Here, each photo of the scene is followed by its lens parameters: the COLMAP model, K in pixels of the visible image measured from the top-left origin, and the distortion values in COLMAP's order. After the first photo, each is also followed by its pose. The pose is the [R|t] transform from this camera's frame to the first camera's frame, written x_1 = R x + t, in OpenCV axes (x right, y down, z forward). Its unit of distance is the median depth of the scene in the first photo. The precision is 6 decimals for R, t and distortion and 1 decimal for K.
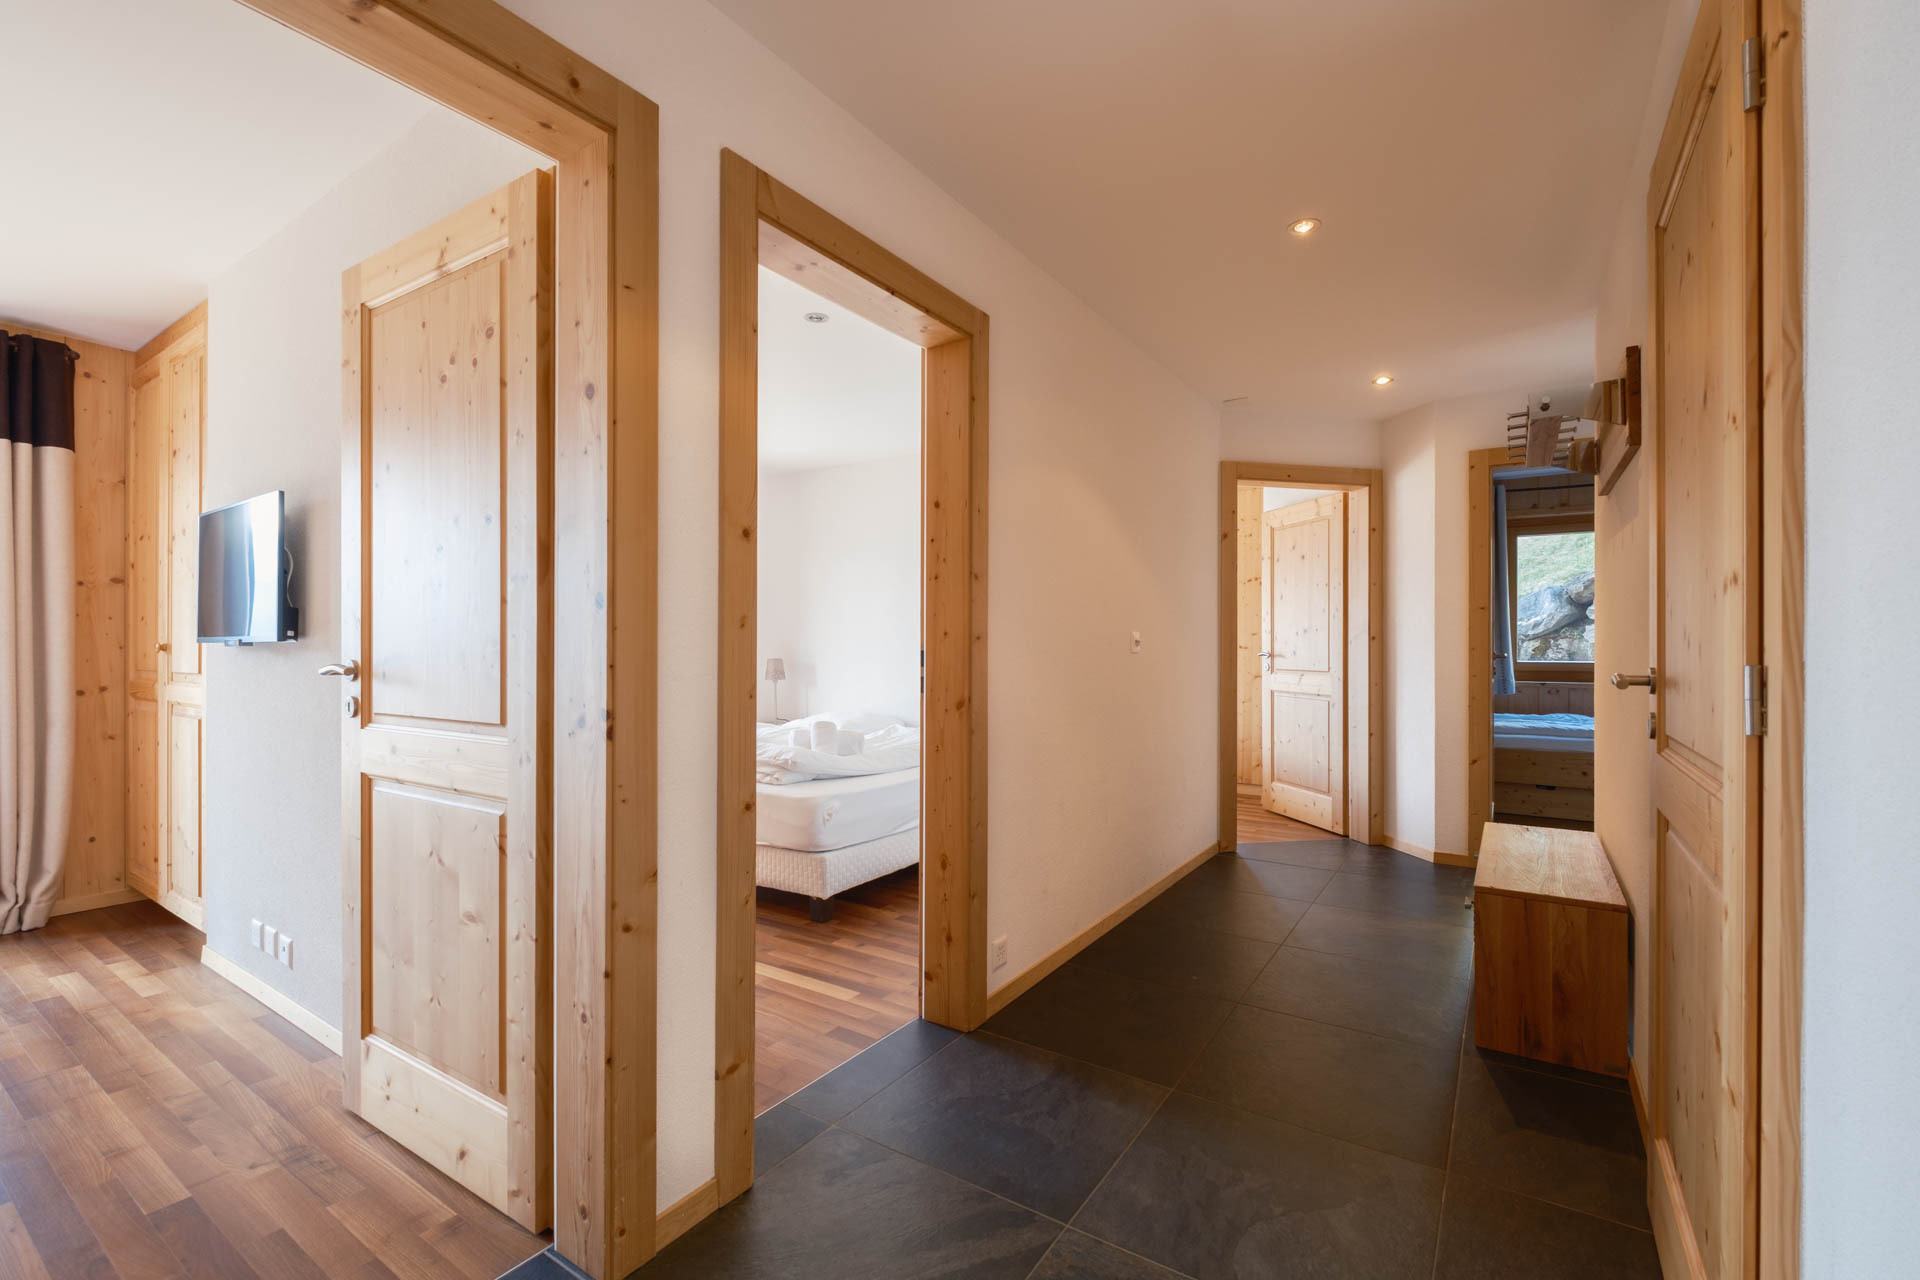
lens RADIAL K [[837.1, 0, 970.3], [0, 837.1, 640.3], [0, 0, 1]] dist [-0.002137, -0.001229]
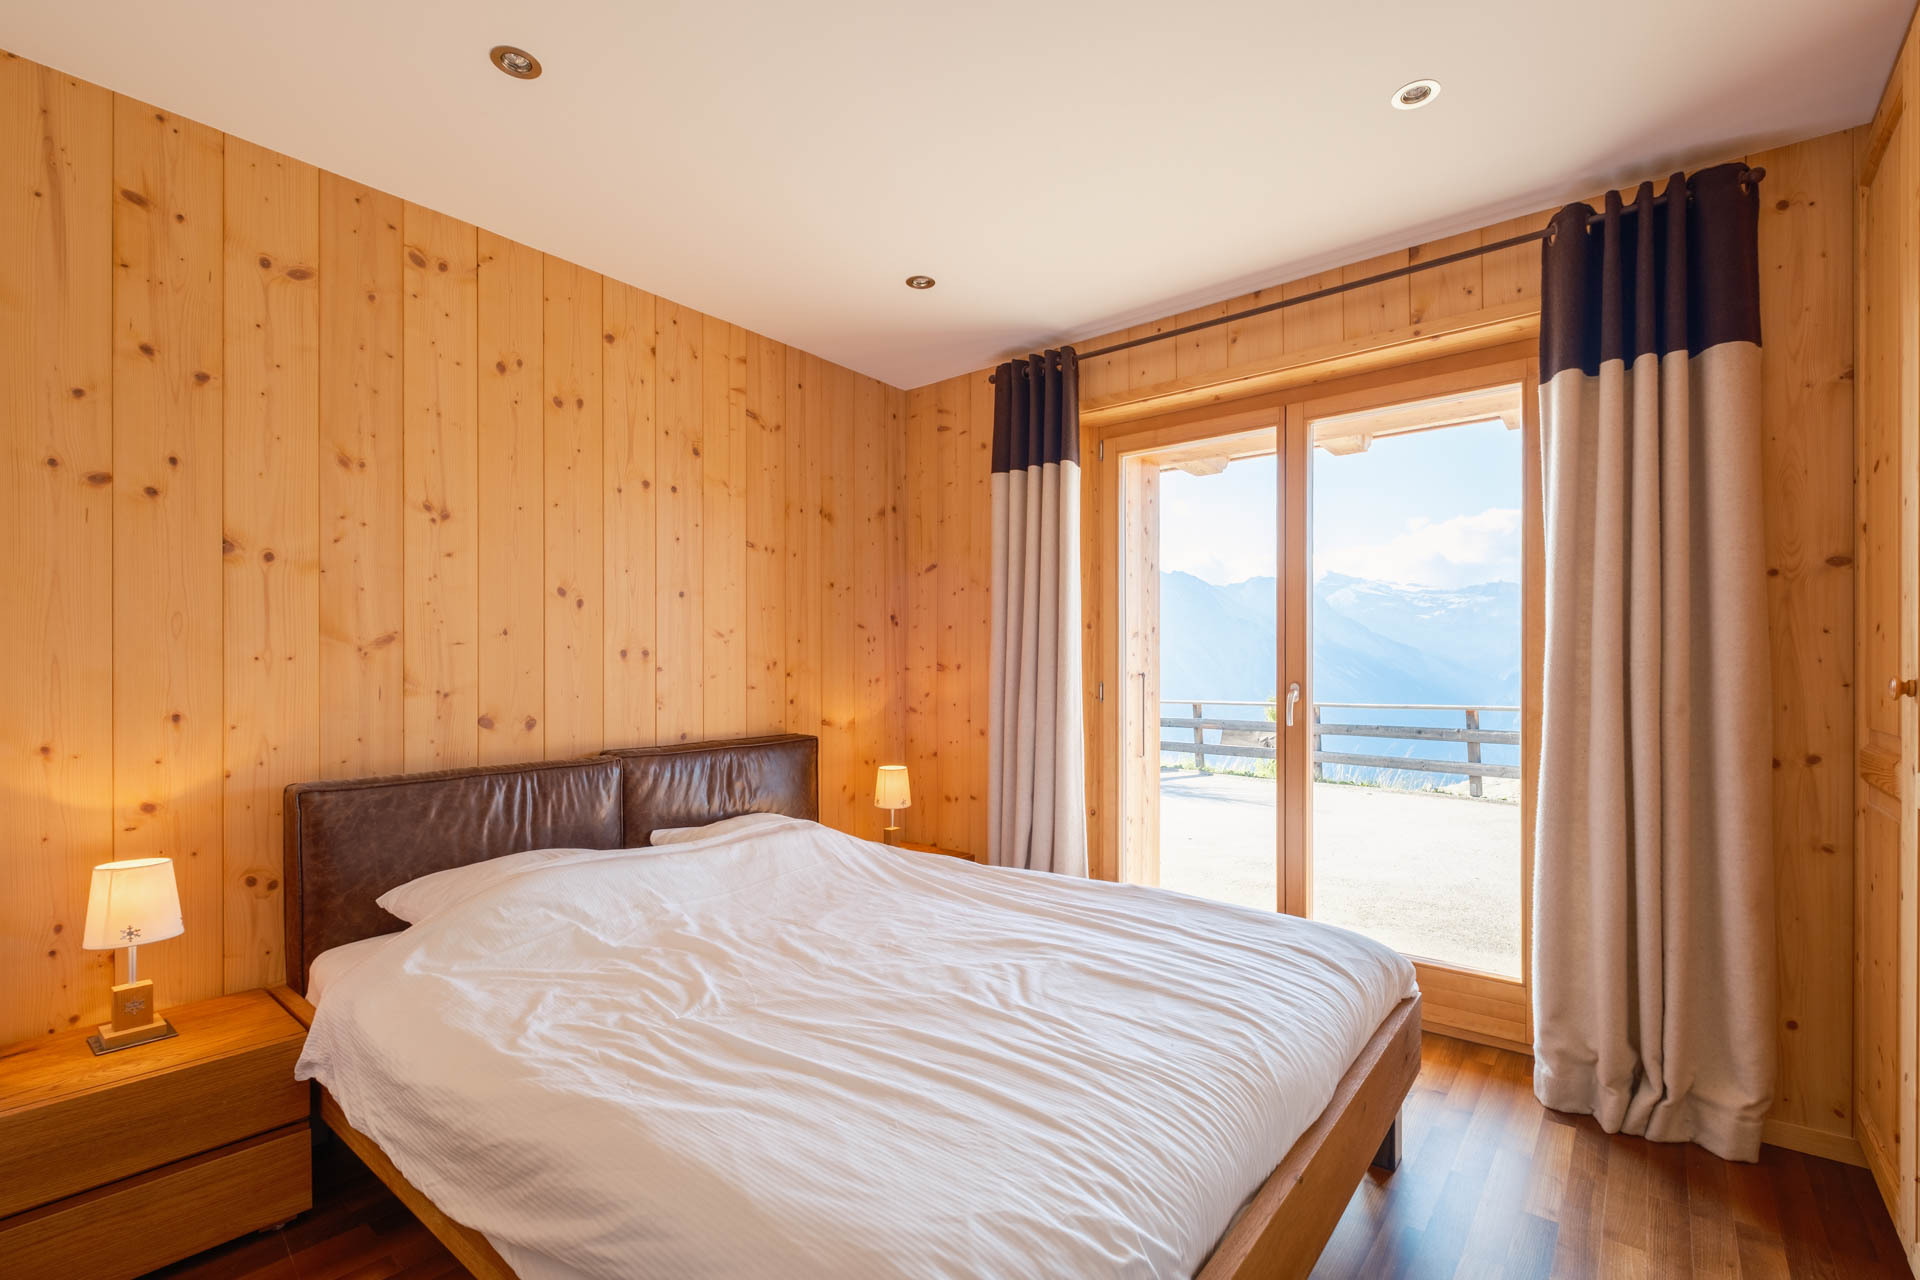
lens RADIAL K [[837.1, 0, 971.6], [0, 837.1, 668.5], [0, 0, 1]] dist [-0.002137, -0.001229]
pose [[-0.095611, 0.003094, -0.995414, -0.436707], [0.004368, 0.999987, 0.002689, -0.005974], [0.995409, -0.004091, -0.095623, 0.498662]]
